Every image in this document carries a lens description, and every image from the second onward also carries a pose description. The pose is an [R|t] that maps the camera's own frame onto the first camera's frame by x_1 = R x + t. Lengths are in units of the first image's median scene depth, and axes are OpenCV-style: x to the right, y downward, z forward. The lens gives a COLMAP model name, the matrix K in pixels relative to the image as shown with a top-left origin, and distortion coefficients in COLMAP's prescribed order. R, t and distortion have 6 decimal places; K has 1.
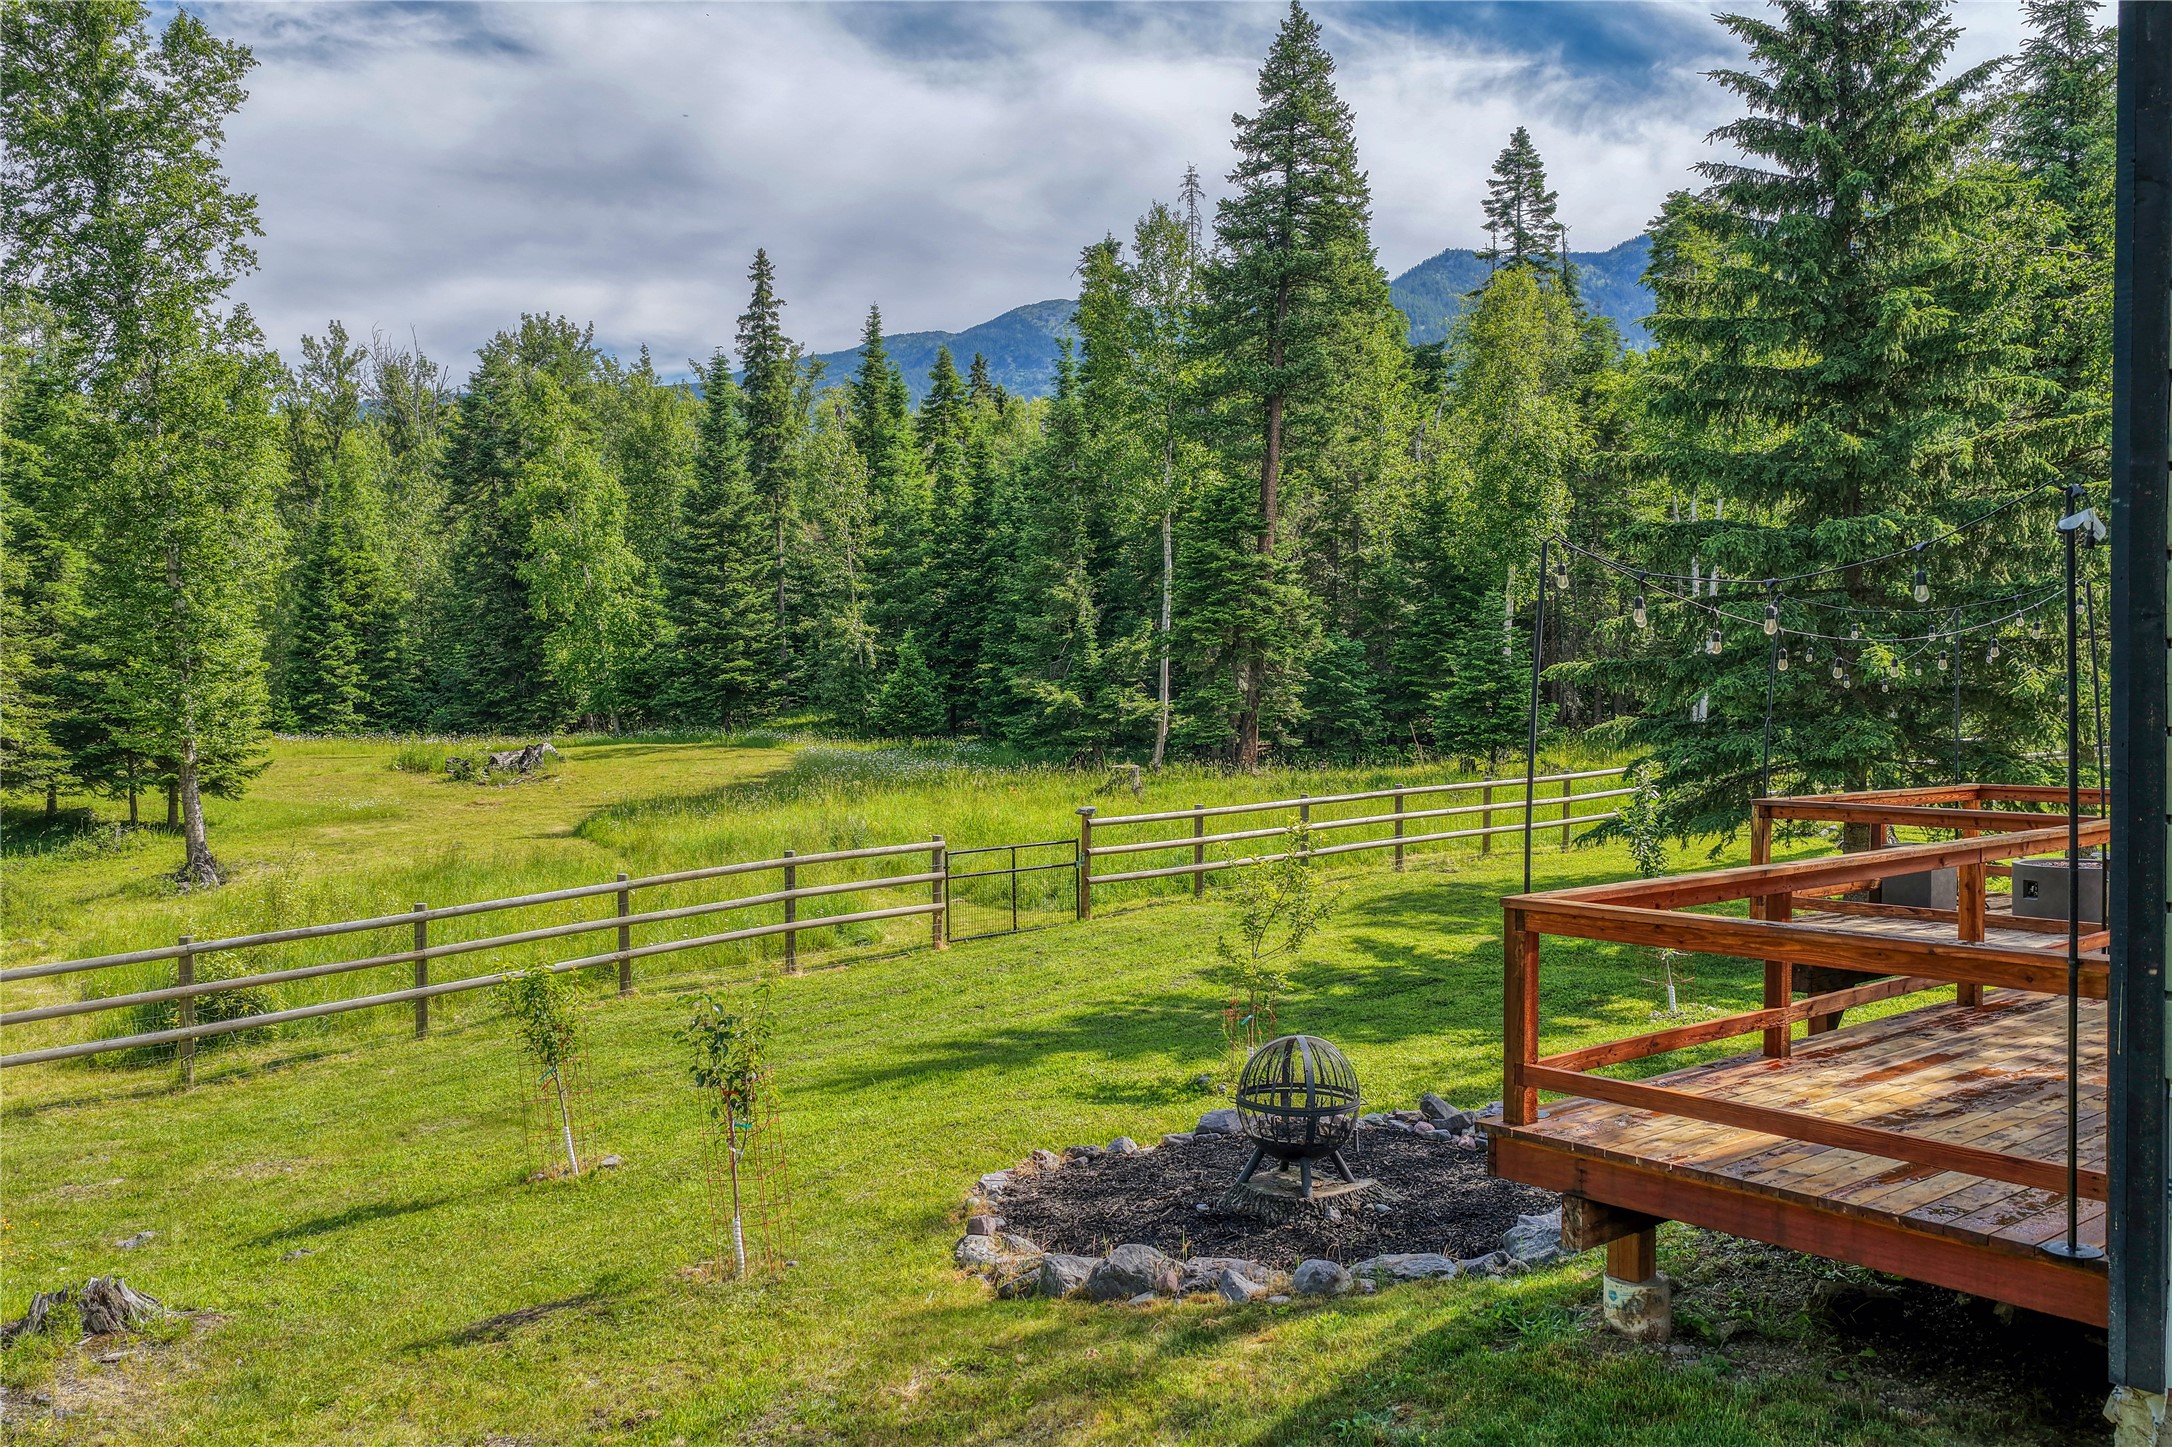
lens RADIAL K [[1797.9, 0, 1084.7], [0, 1797.9, 742.8], [0, 0, 1]] dist [-0.008087, 0.002714]
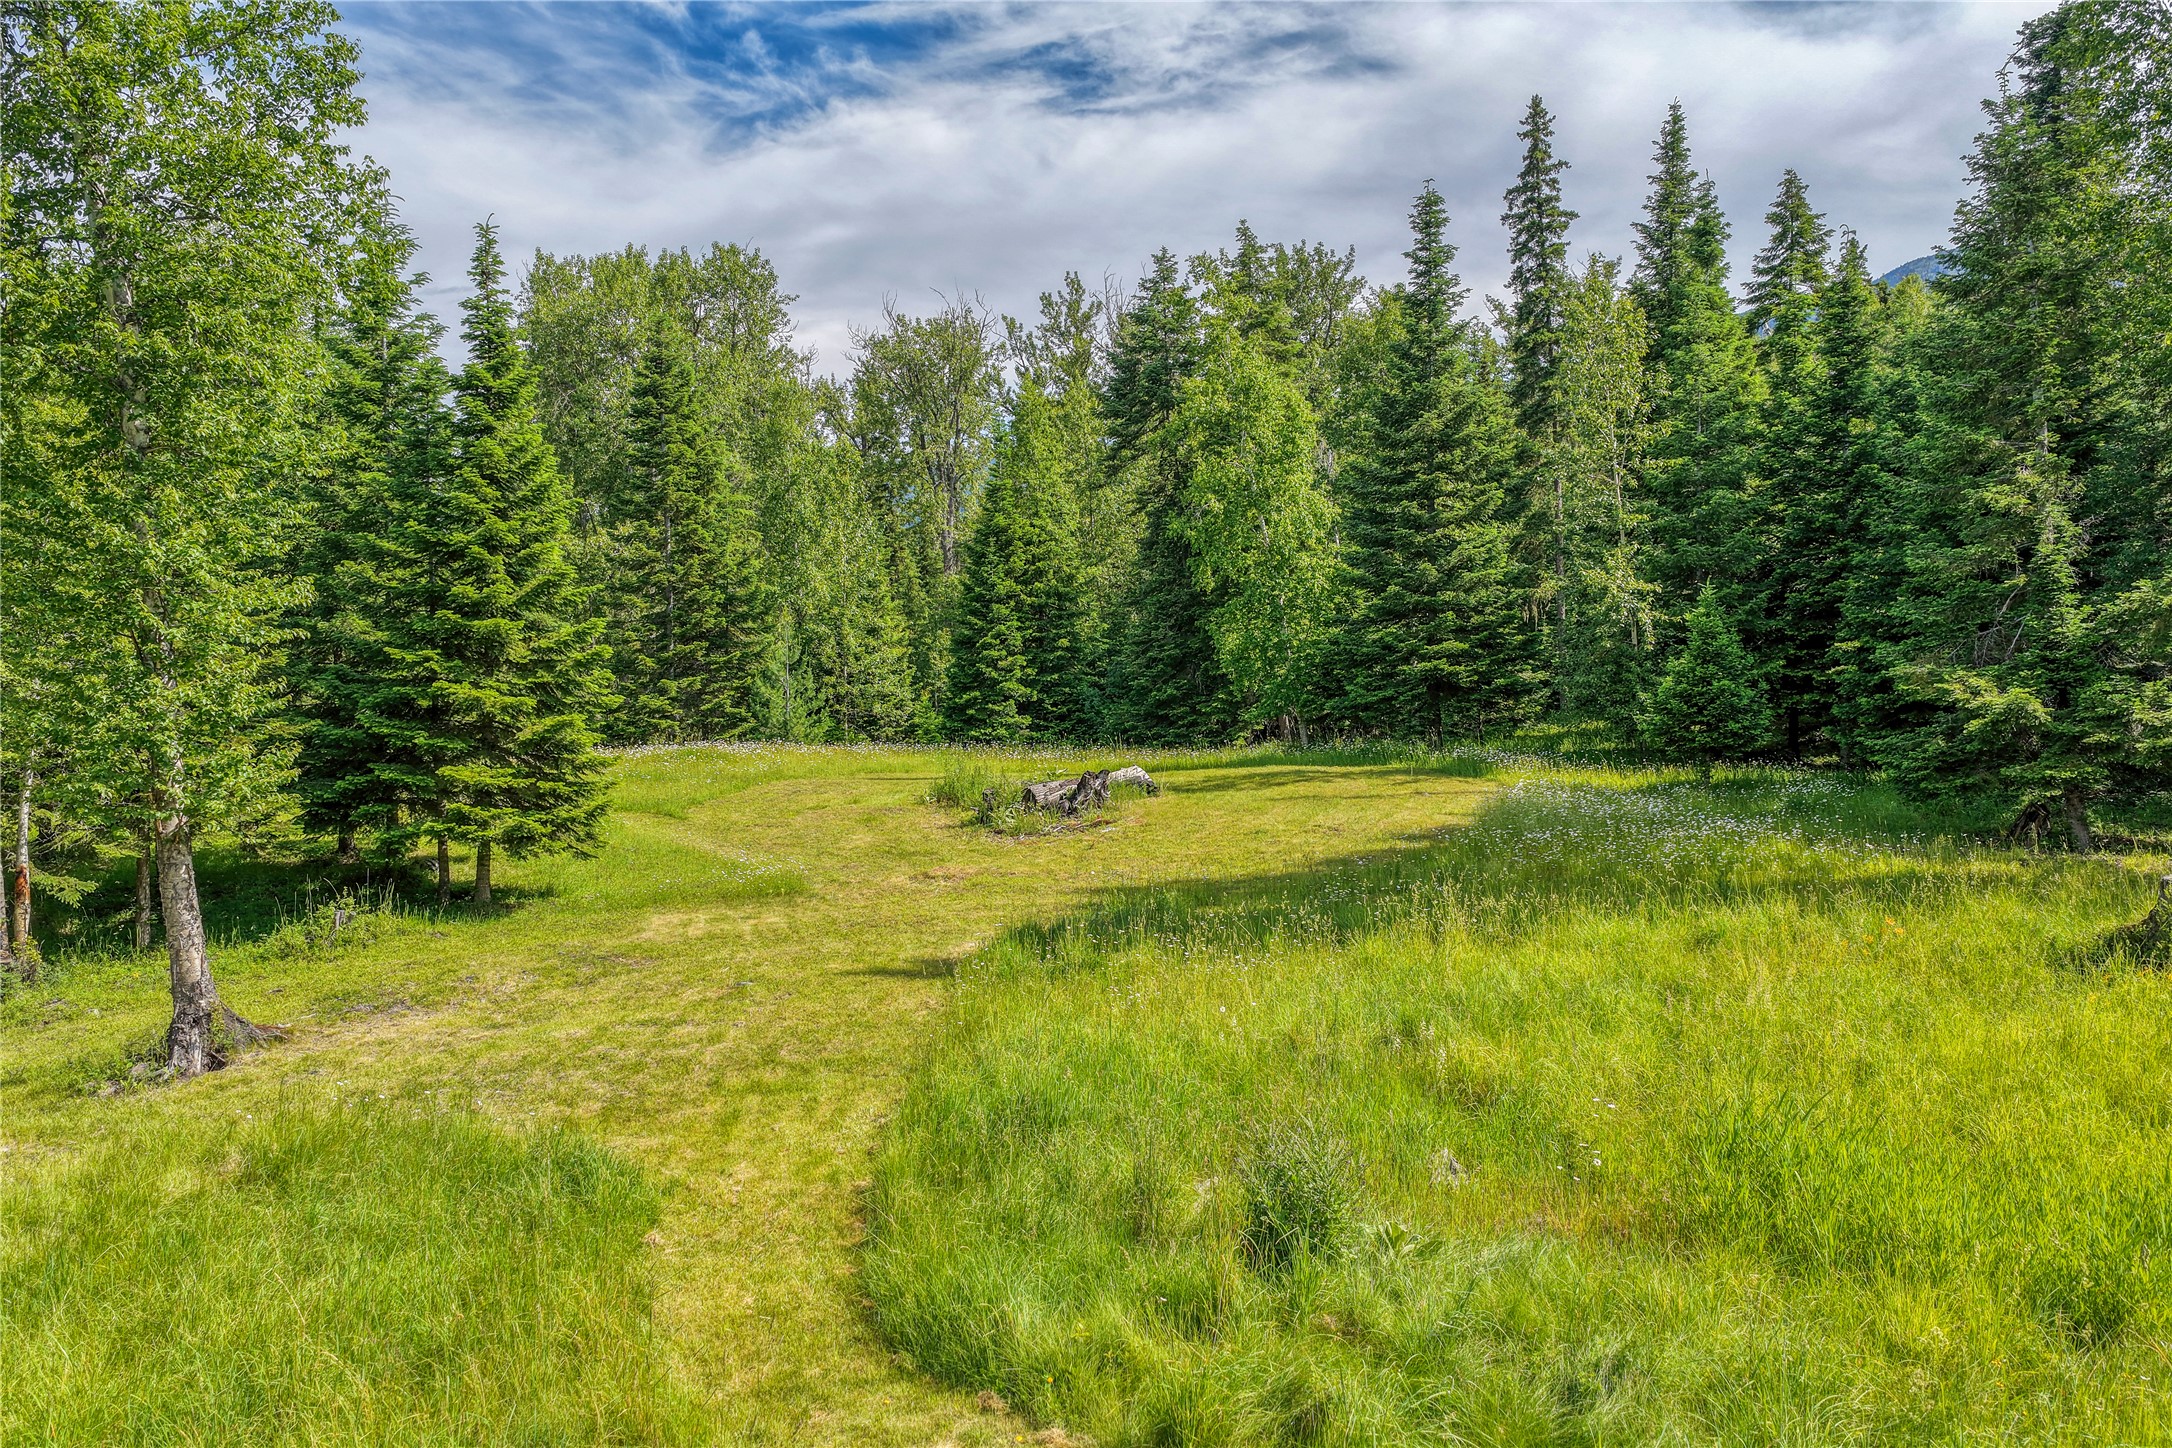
lens RADIAL K [[1797.9, 0, 1084.7], [0, 1797.9, 743.3], [0, 0, 1]] dist [-0.008087, 0.002714]
pose [[0.893944, 0.011988, -0.448018, -0.013452], [-0.010118, 0.999927, 0.006568, -0.010886], [0.448064, -0.001338, 0.894001, 0.337112]]
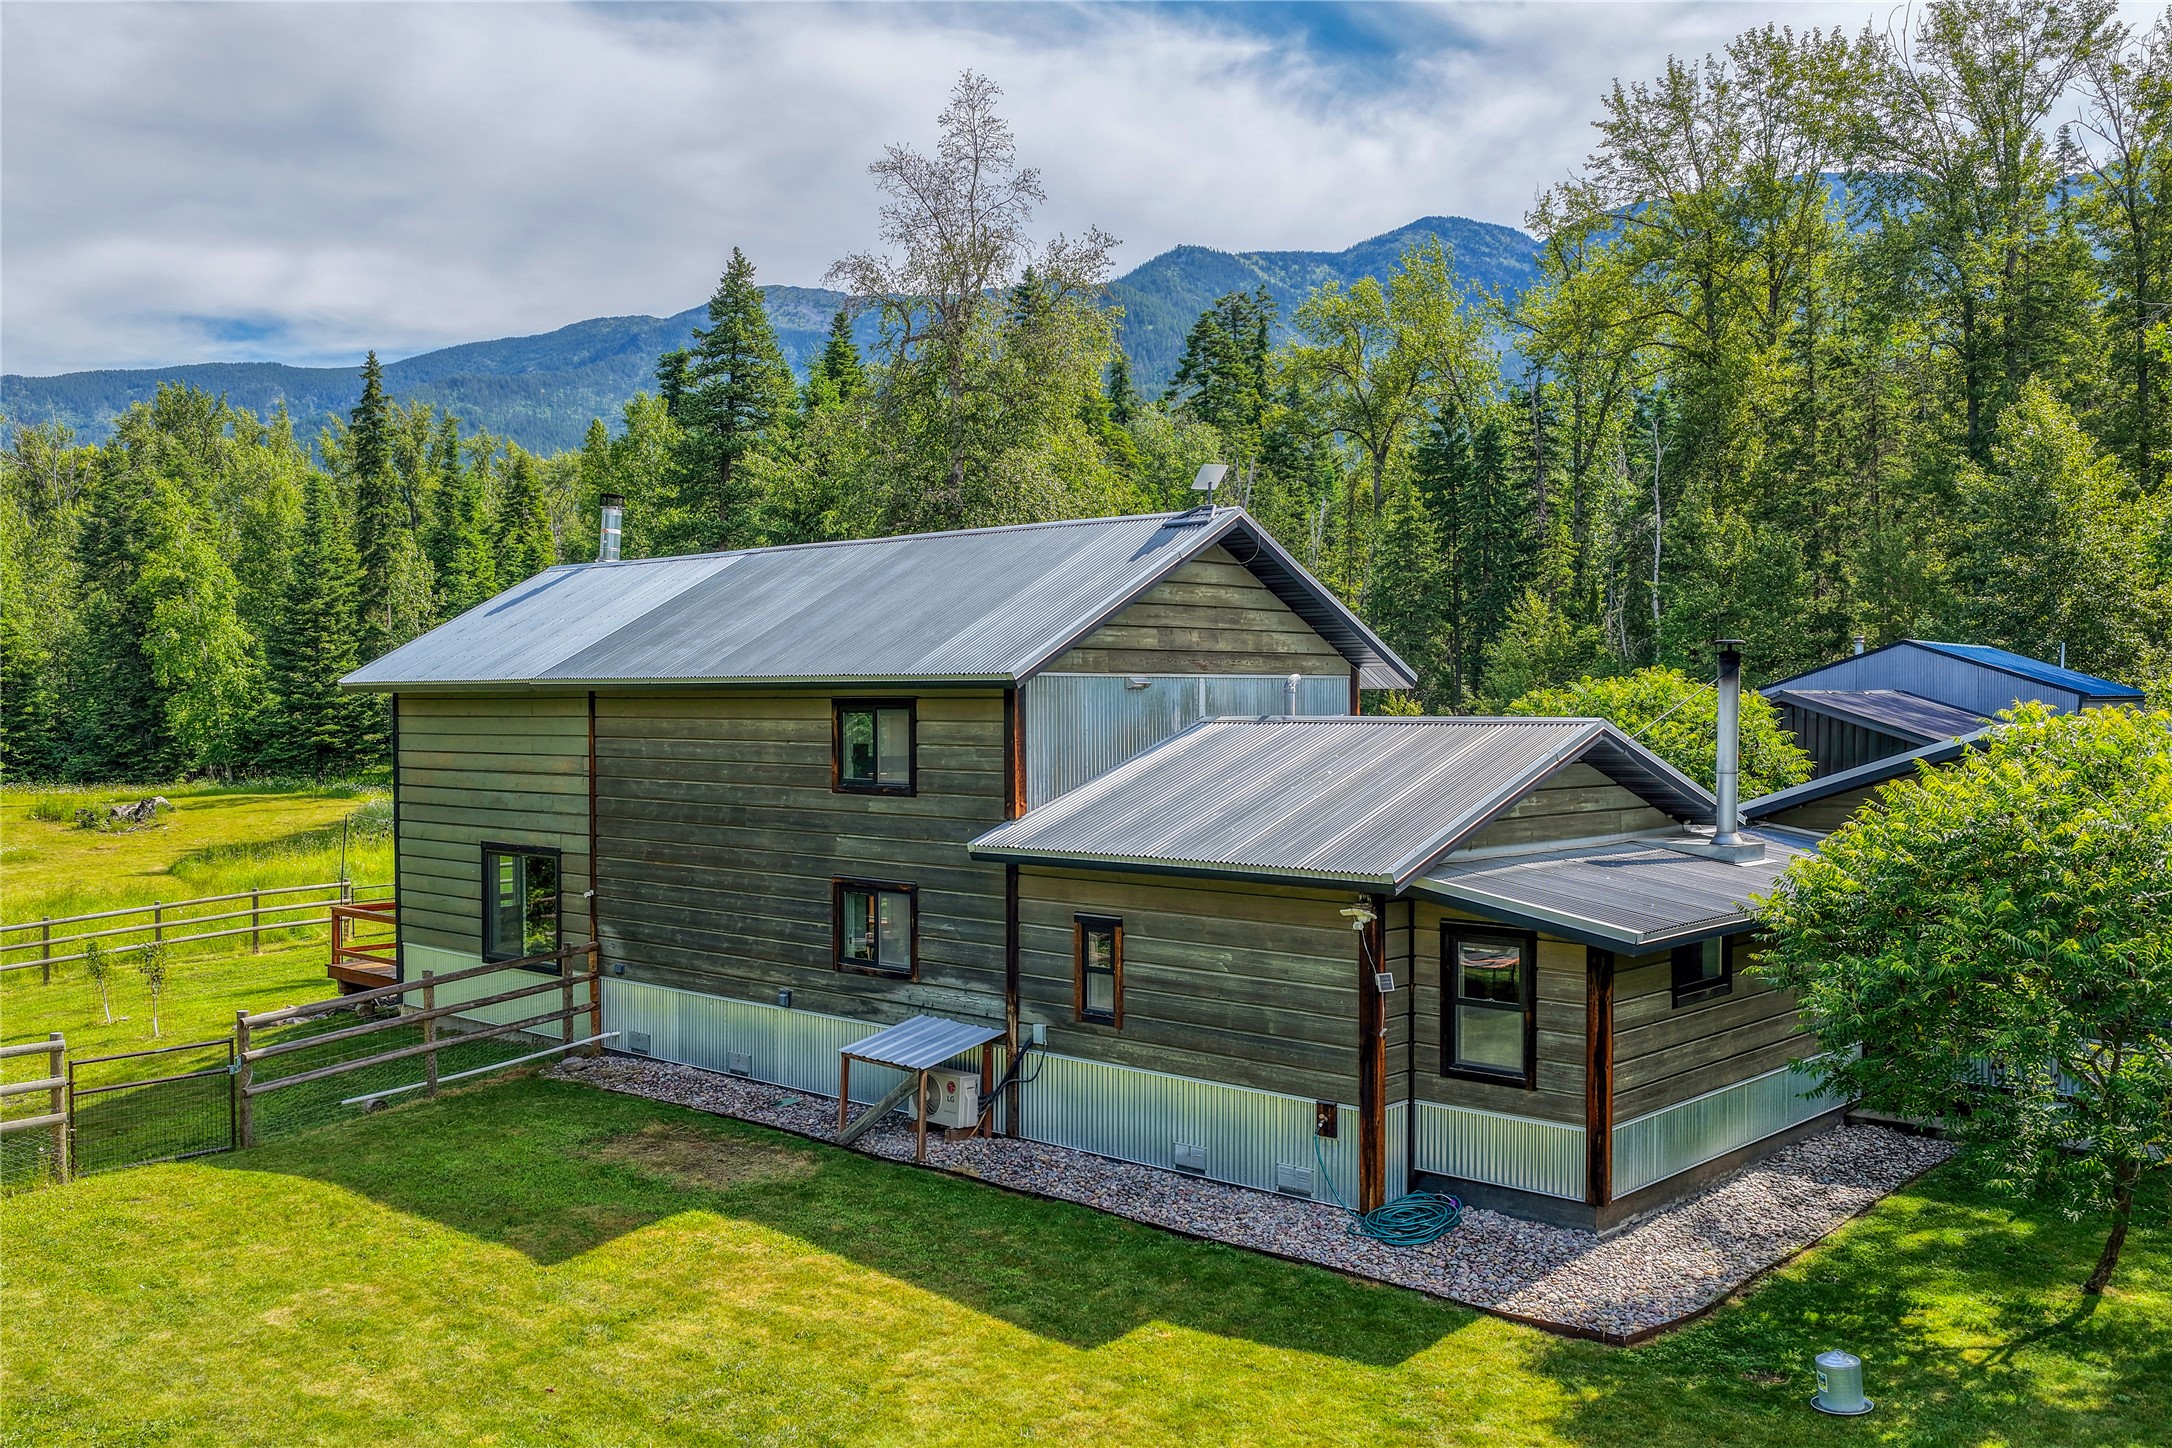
lens RADIAL K [[1893.9, 0, 992.8], [0, 1893.9, 750.2], [0, 0, 1]] dist [-0.019252, 0.069767]
pose [[0.994695, 0.001902, 0.102851, 0.122272], [-0.001467, 0.999990, -0.004310, -0.023406], [-0.102858, 0.004136, 0.994687, -0.319406]]
